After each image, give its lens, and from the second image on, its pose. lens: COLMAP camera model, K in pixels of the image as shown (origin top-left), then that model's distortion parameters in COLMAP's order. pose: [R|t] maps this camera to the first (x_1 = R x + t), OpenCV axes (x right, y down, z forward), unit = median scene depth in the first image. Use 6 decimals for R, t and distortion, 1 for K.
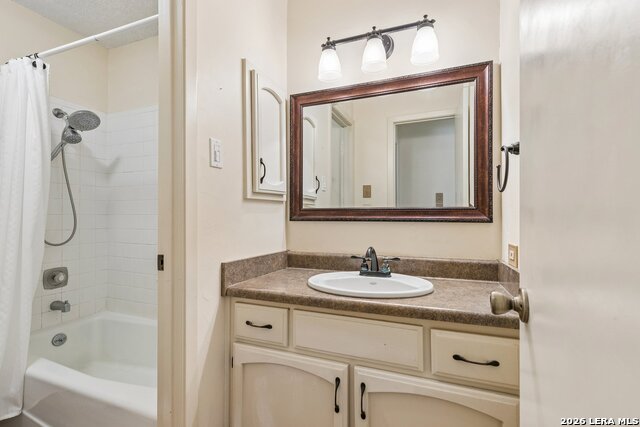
lens RADIAL K [[285.5, 0, 323.1], [0, 285.5, 214.4], [0, 0, 1]] dist [0.003369, 0.000588]
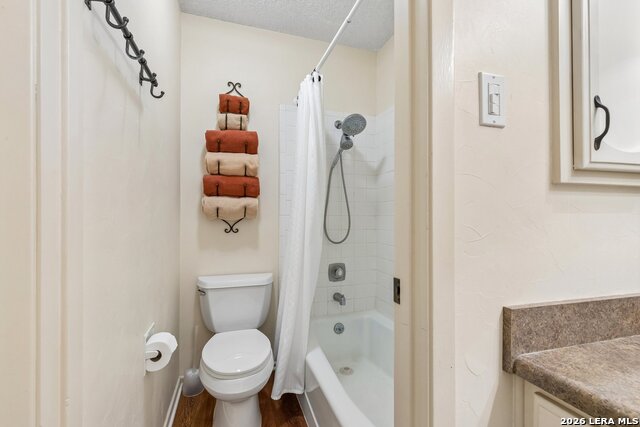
lens RADIAL K [[285.5, 0, 323.1], [0, 285.5, 214.4], [0, 0, 1]] dist [0.003369, 0.000588]
pose [[0.626774, -0.002270, -0.779198, -0.131547], [-0.003034, 0.999981, -0.005354, 0.002673], [0.779195, 0.005720, 0.626755, 0.352705]]
